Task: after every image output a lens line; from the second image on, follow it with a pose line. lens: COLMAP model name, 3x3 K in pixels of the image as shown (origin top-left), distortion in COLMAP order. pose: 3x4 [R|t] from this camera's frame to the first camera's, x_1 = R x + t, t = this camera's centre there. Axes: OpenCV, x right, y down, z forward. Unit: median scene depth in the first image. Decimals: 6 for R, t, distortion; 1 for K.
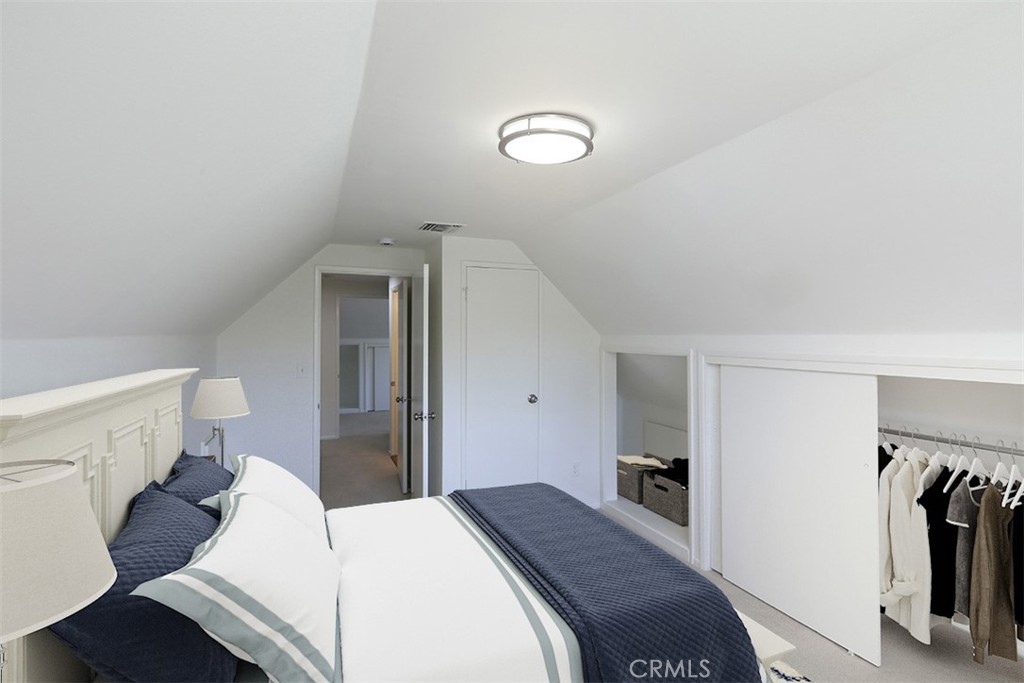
lens RADIAL K [[510.6, 0, 517.1], [0, 510.6, 339.1], [0, 0, 1]] dist [-0.000270, 0.000089]
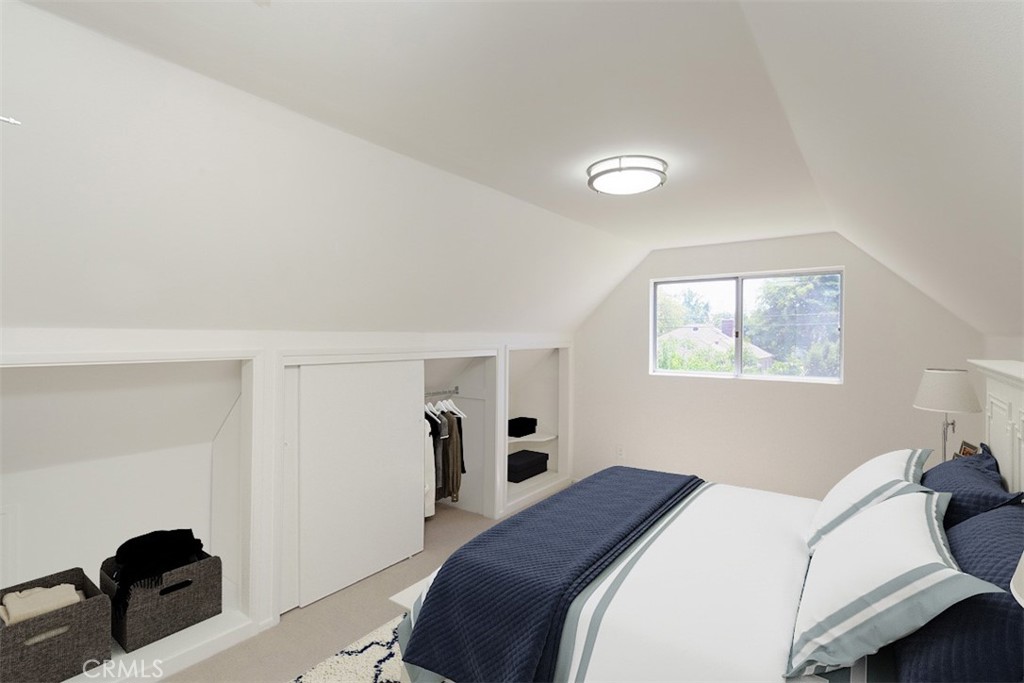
lens RADIAL K [[510.6, 0, 518.0], [0, 510.6, 338.7], [0, 0, 1]] dist [-0.000270, 0.000089]
pose [[-0.538773, 0.000592, 0.842451, -0.503973], [0.007209, 0.999966, 0.003908, 0.005961], [-0.842420, 0.008179, -0.538759, 1.163053]]
